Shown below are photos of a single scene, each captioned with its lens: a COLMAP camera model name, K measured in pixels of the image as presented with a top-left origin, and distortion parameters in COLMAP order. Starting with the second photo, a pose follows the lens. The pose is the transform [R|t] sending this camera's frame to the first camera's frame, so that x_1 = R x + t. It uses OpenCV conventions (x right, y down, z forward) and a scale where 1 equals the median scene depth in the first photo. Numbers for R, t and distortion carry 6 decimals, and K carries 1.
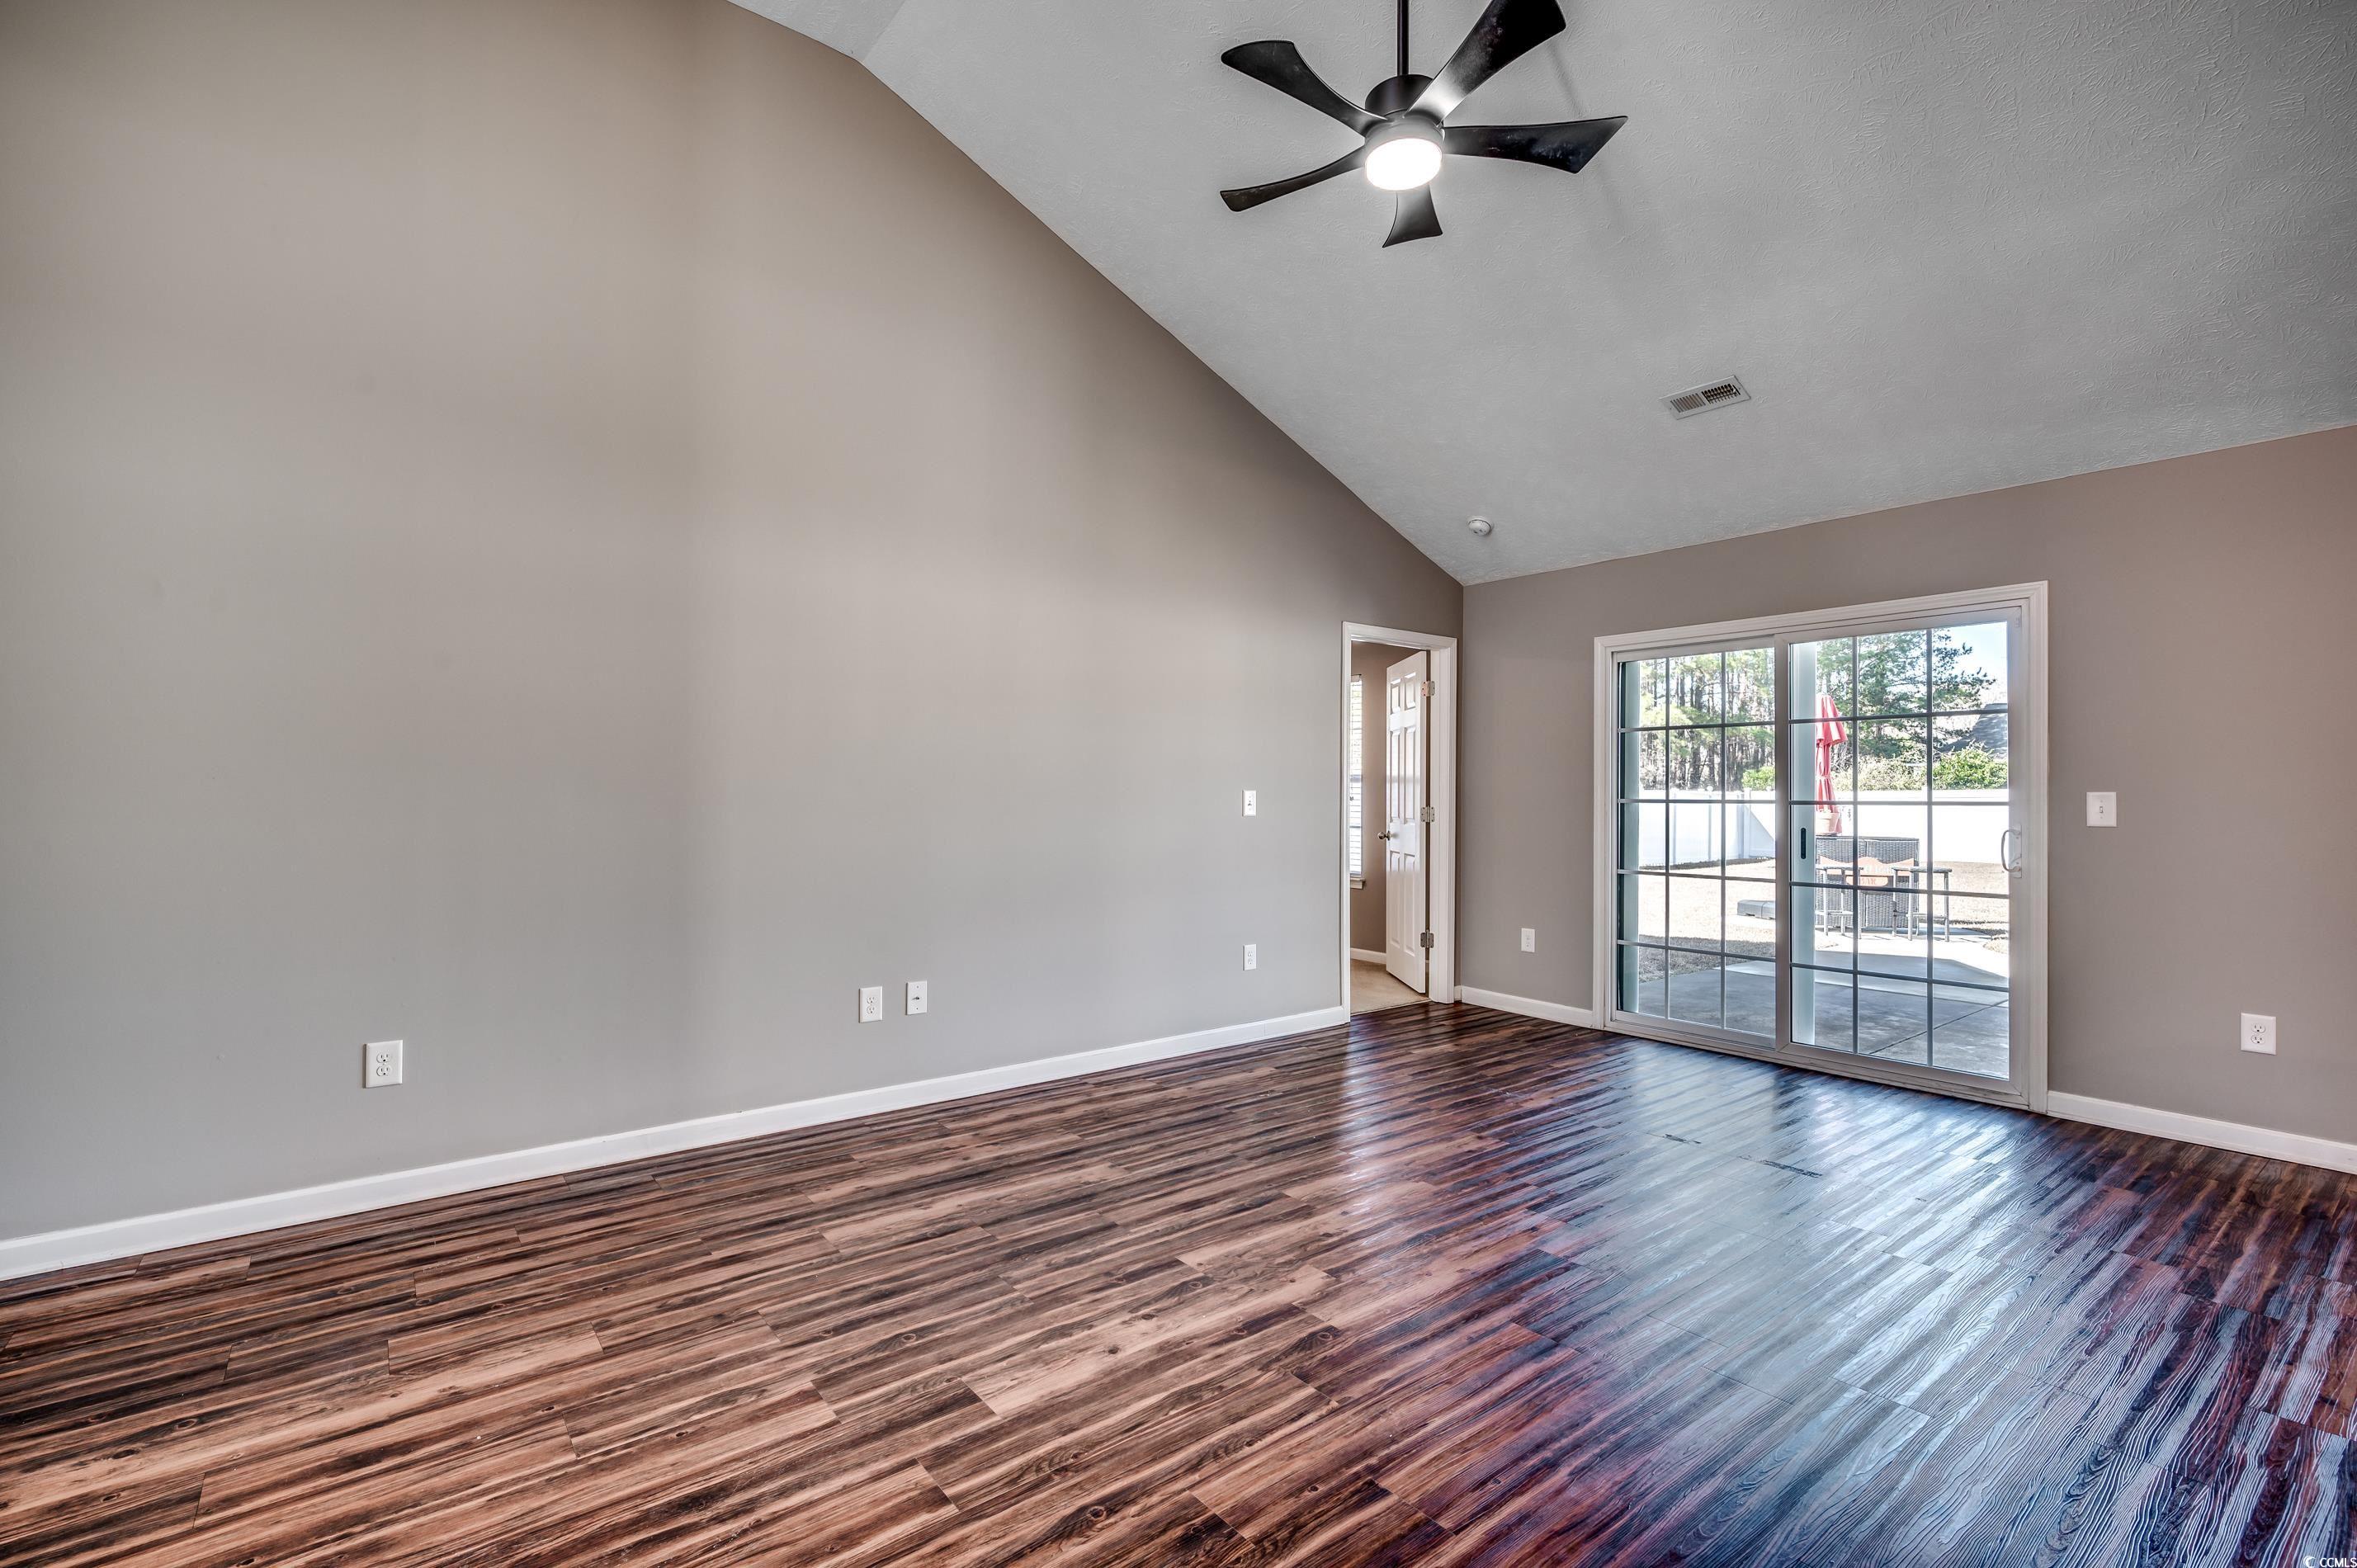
lens RADIAL K [[1044.4, 0, 1188.6], [0, 1044.4, 789.9], [0, 0, 1]] dist [-0.000443, 0.000077]
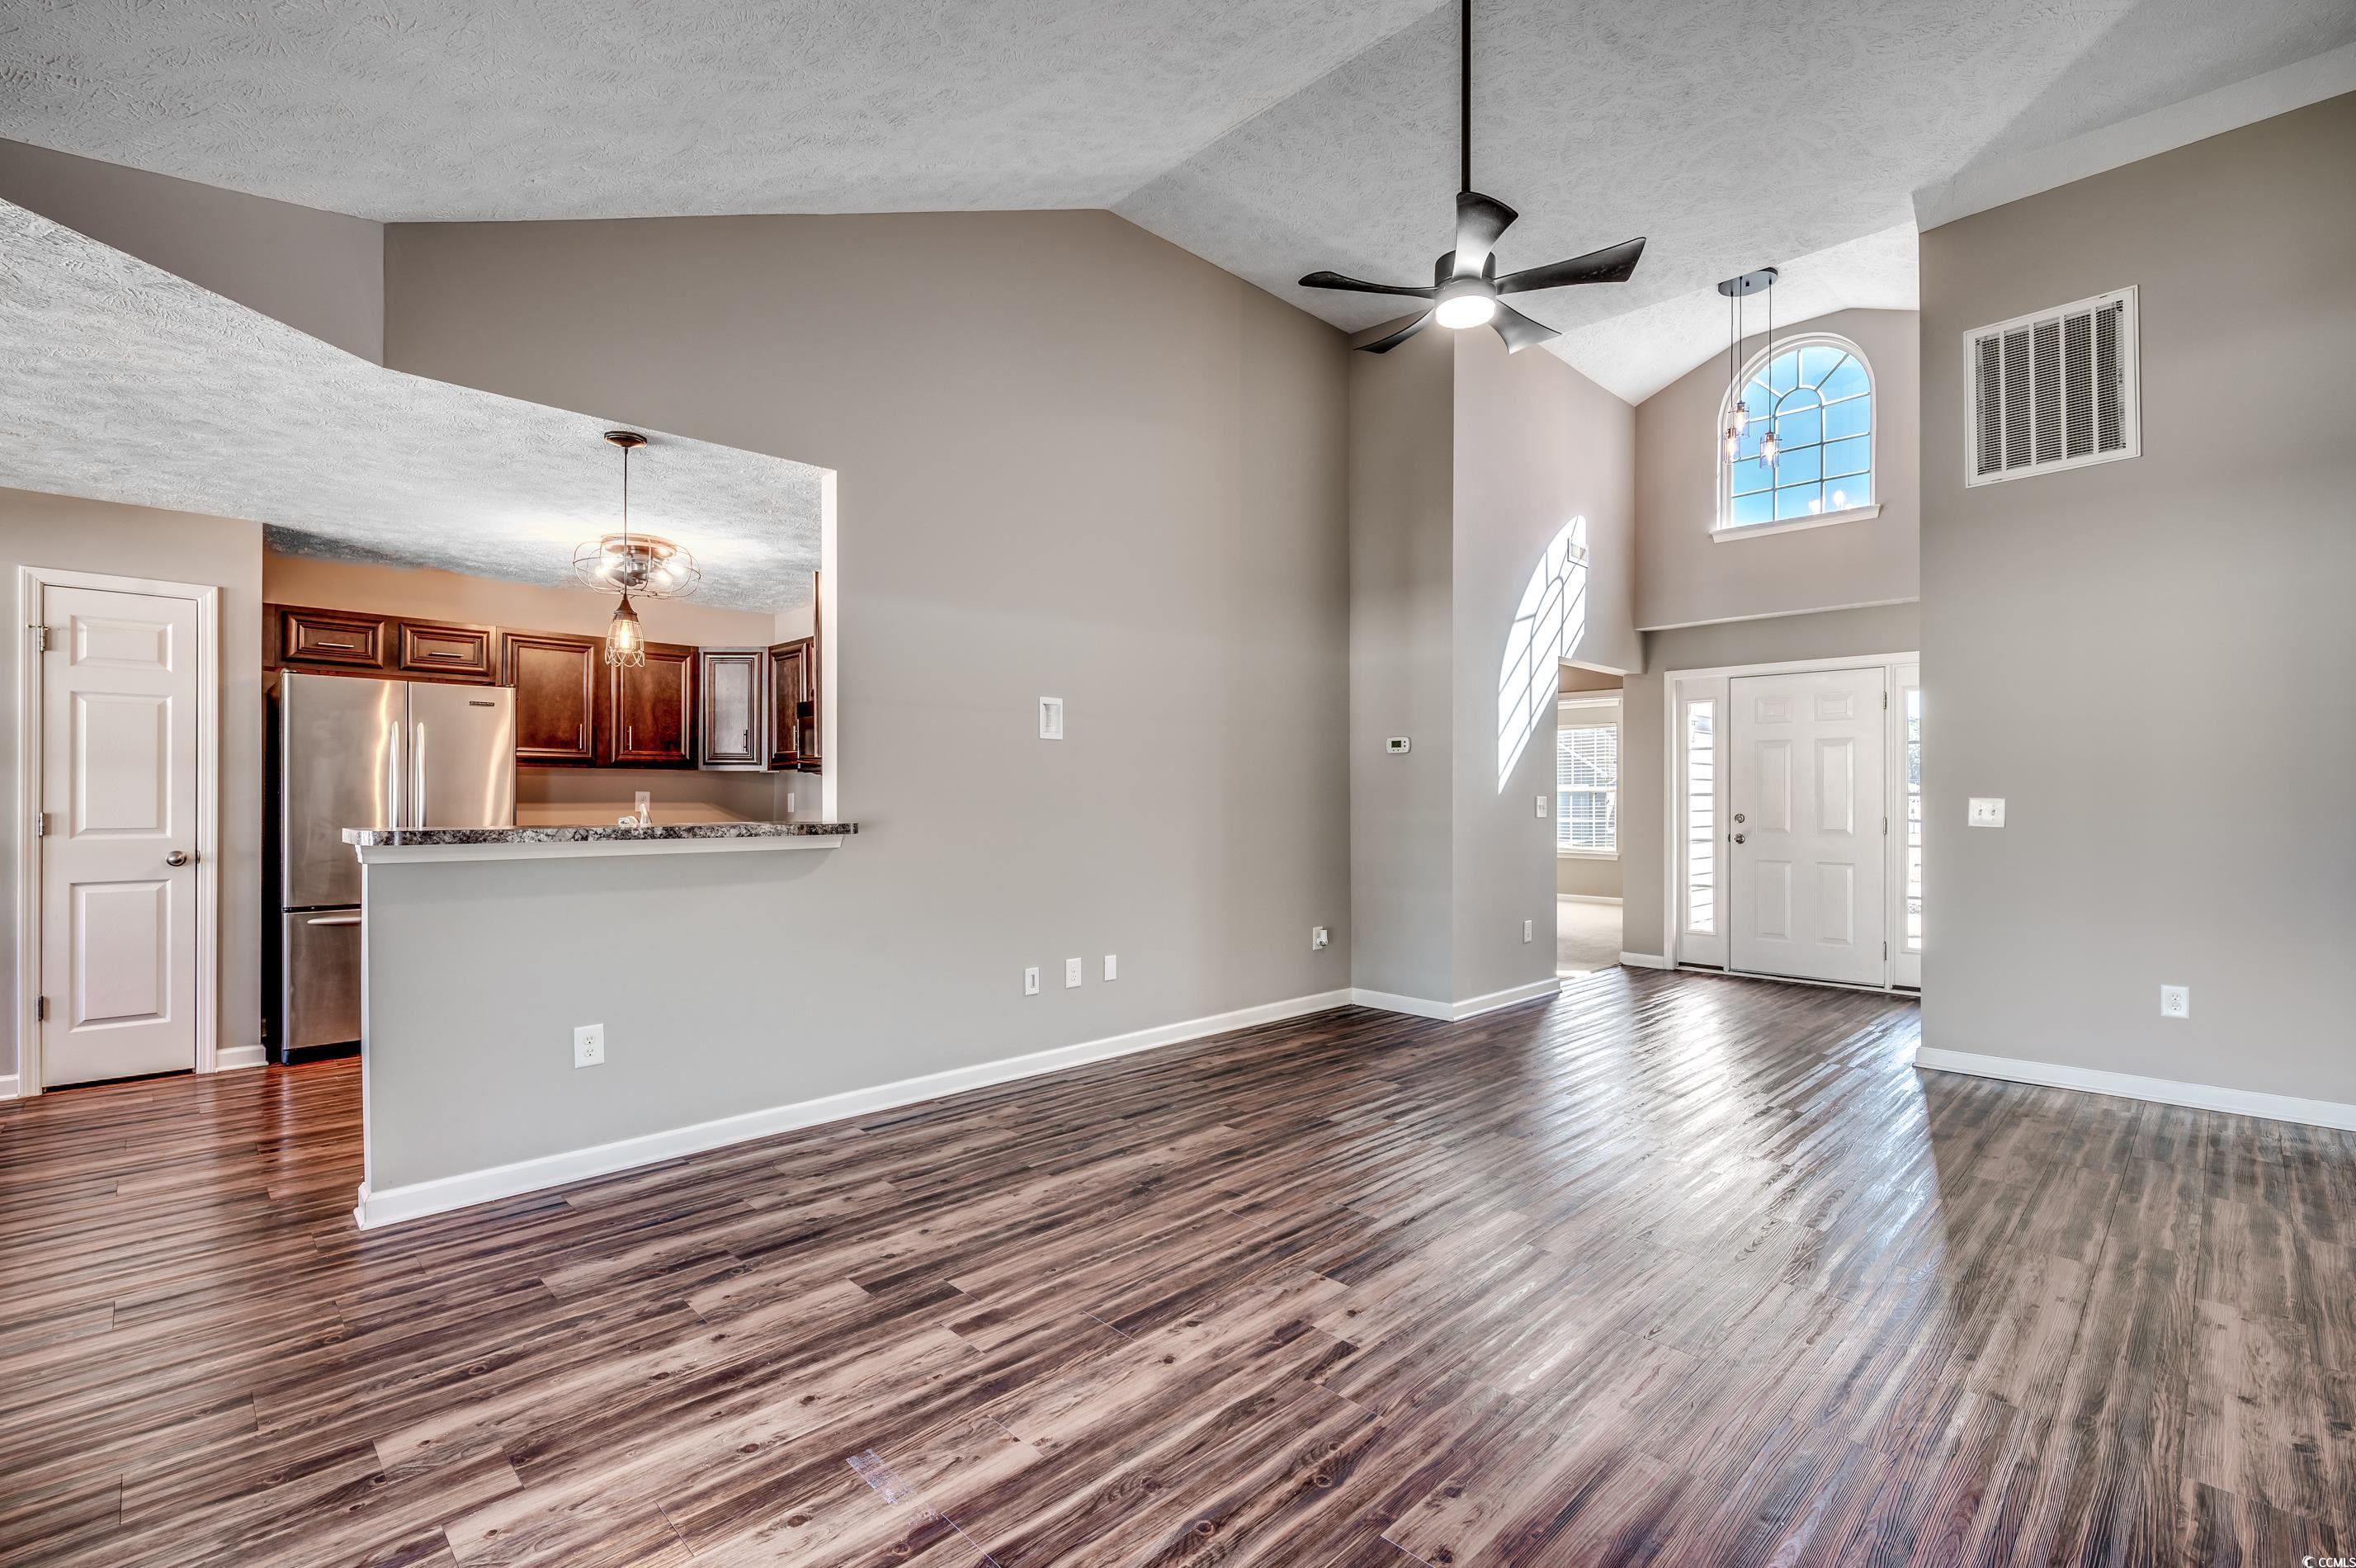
lens RADIAL K [[1044.0, 0, 1184.2], [0, 1044.0, 791.8], [0, 0, 1]] dist [-0.000443, 0.000077]
pose [[-0.992812, -0.009418, -0.119311, 0.437937], [-0.008214, 0.999910, -0.010572, 0.008119], [0.119400, -0.009516, -0.992801, 1.403648]]
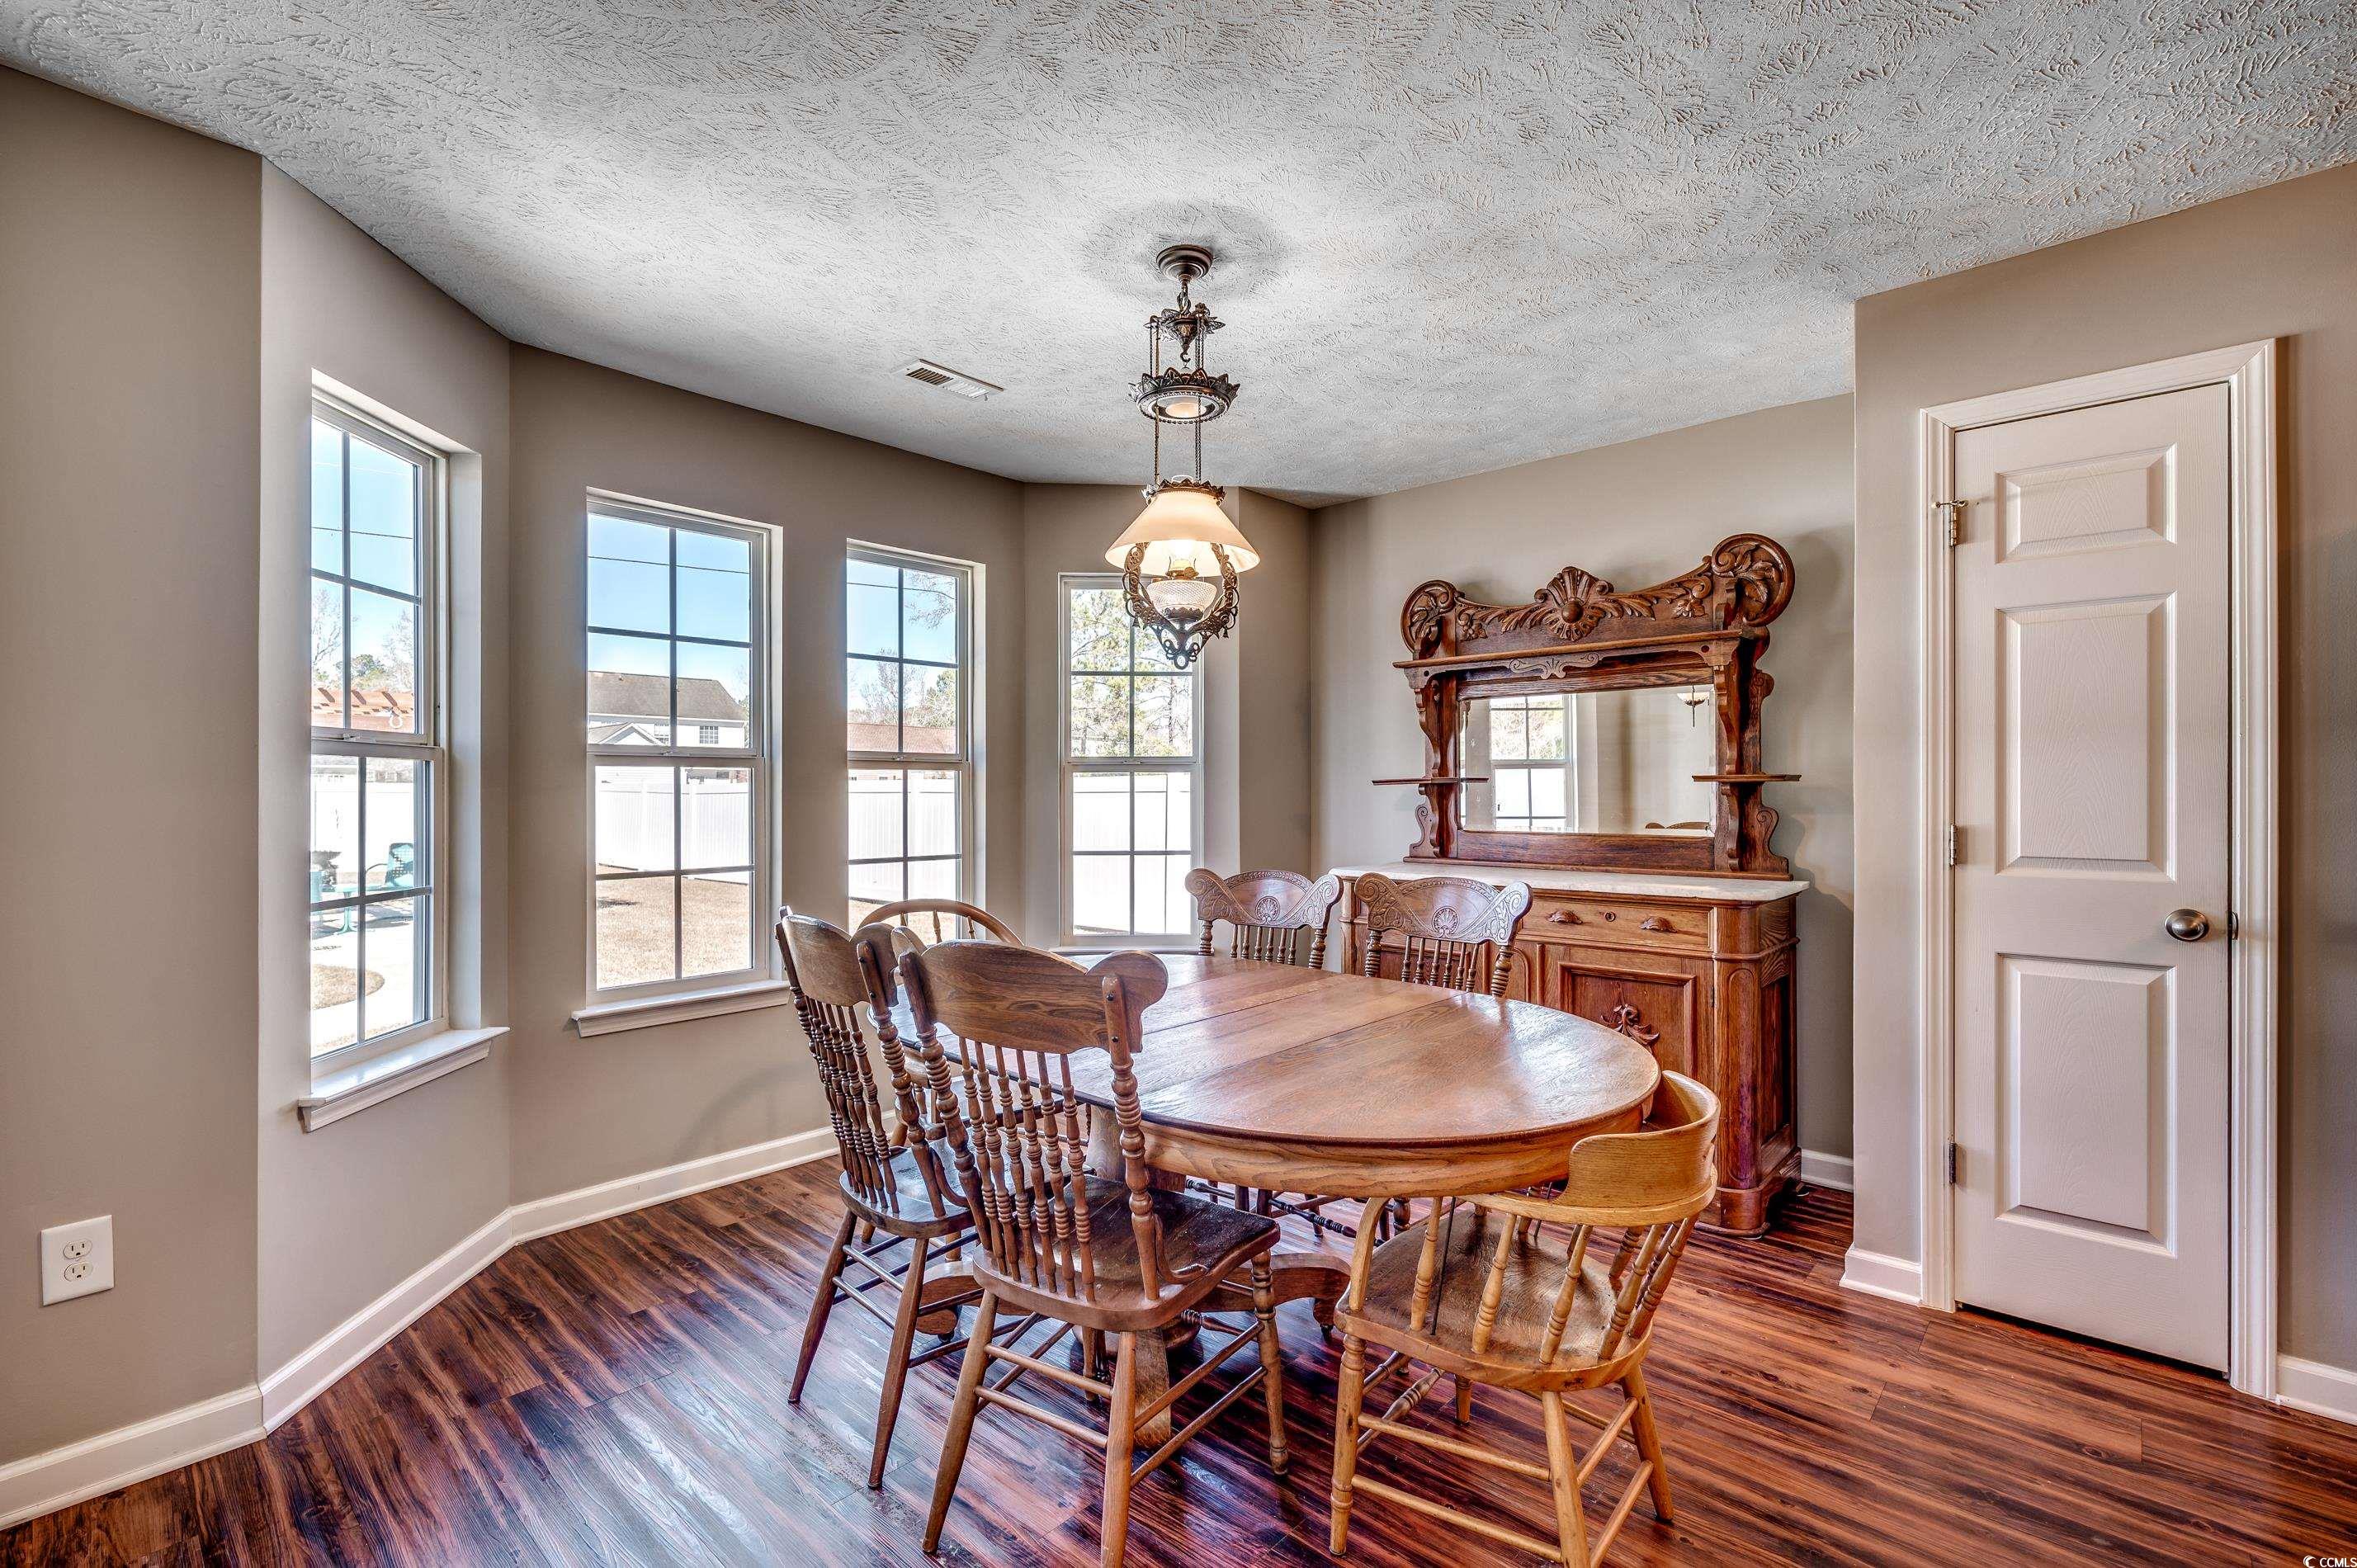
lens RADIAL K [[1044.4, 0, 1168.0], [0, 1044.4, 798.7], [0, 0, 1]] dist [-0.000443, 0.000077]
pose [[-0.152441, -0.010472, 0.988257, 0.946304], [-0.004372, 0.999941, 0.009922, 0.007907], [-0.988303, -0.002808, -0.152478, 0.737388]]
